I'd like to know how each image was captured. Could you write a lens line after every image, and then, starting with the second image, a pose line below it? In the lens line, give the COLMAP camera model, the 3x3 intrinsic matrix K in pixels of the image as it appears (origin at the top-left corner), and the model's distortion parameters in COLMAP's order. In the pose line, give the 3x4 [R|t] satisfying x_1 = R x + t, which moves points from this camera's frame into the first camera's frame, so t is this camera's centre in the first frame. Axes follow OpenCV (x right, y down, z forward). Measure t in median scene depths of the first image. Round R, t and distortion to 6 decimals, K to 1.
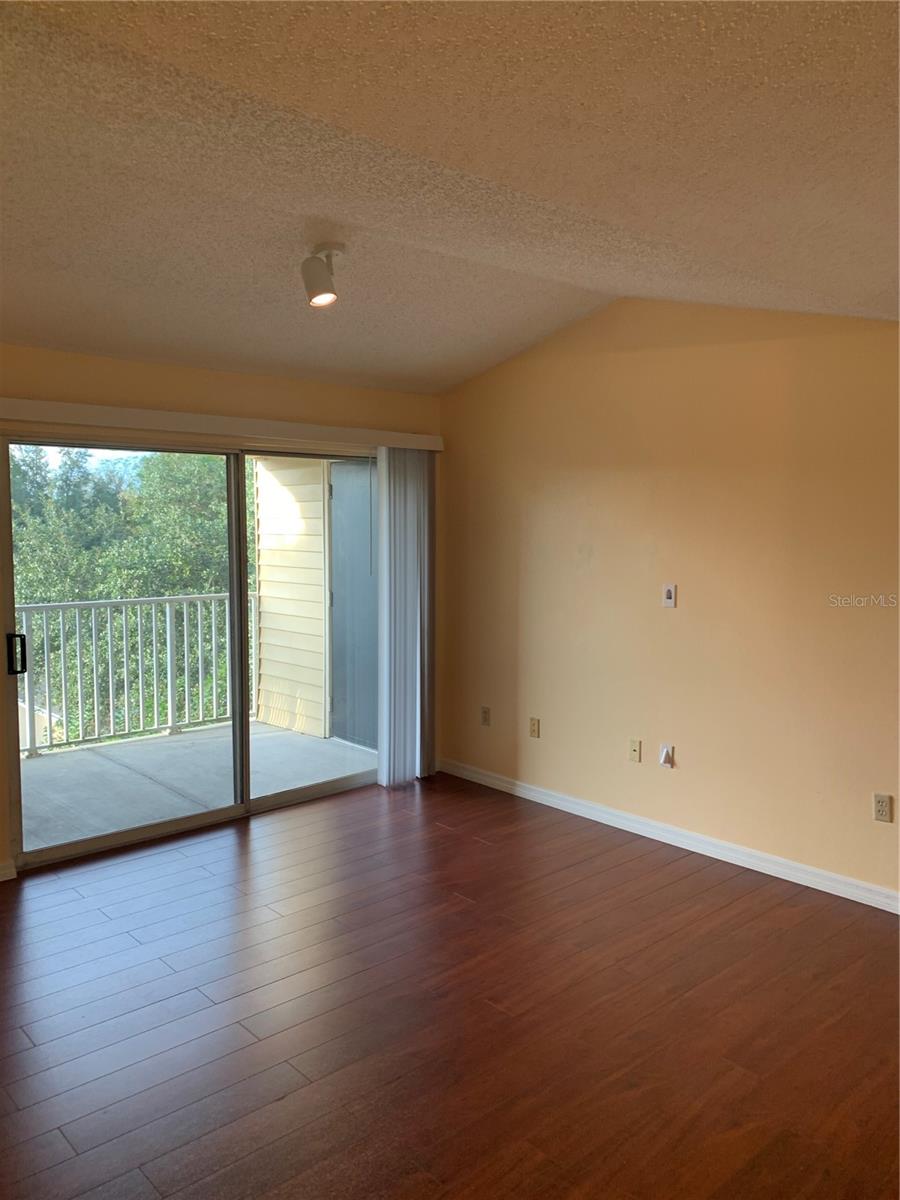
lens RADIAL K [[918.1, 0, 450.0], [0, 918.1, 600.0], [0, 0, 1]] dist [0.159058, -0.353054]
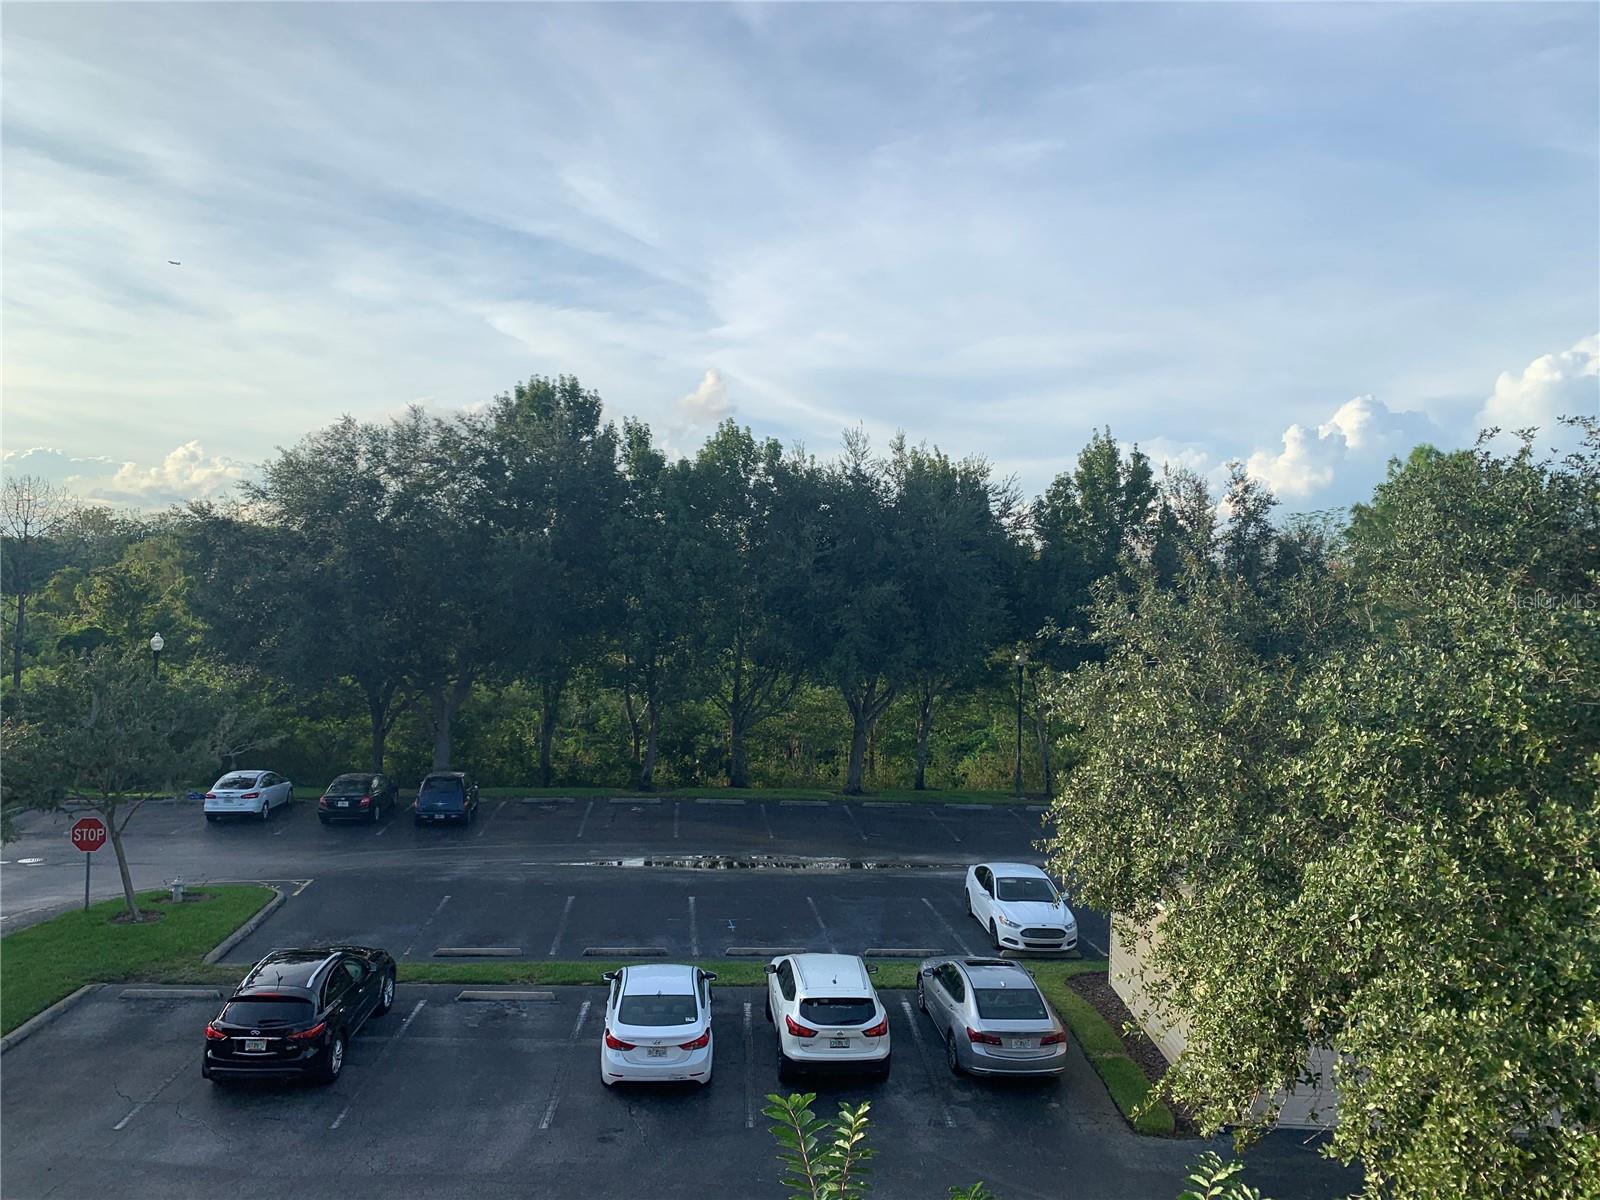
lens RADIAL K [[1224.2, 0, 800.0], [0, 1224.2, 600.0], [0, 0, 1]] dist [0.159058, -0.353054]
pose [[0.747064, 0.035813, -0.663787, -0.170614], [-0.091186, 0.994629, -0.048964, -0.037099], [0.658468, 0.097108, 0.746318, 0.426686]]
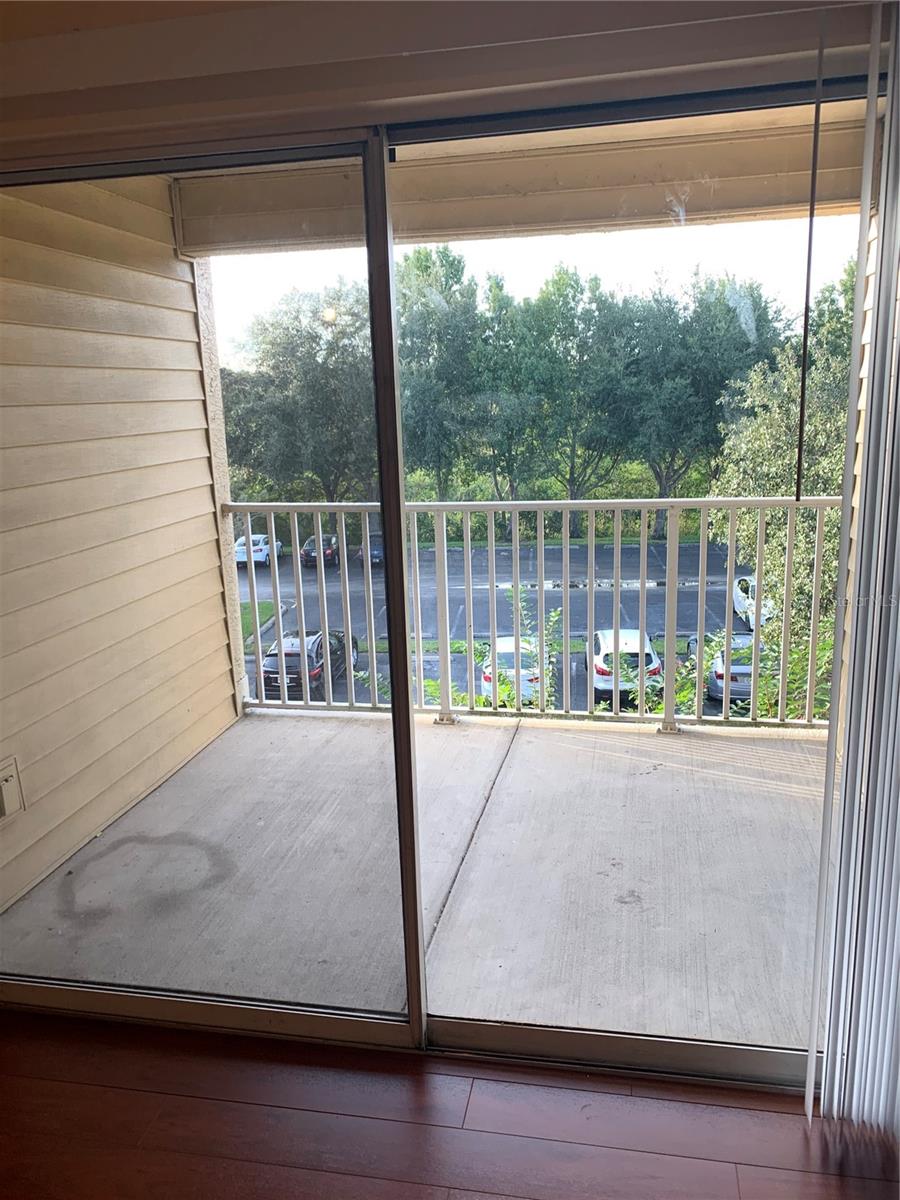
lens RADIAL K [[918.1, 0, 450.0], [0, 918.1, 600.0], [0, 0, 1]] dist [0.159058, -0.353054]
pose [[0.608931, 0.156234, -0.777685, 0.034111], [-0.038575, 0.985084, 0.167695, -0.017238], [0.792285, -0.072116, 0.605875, 0.294151]]
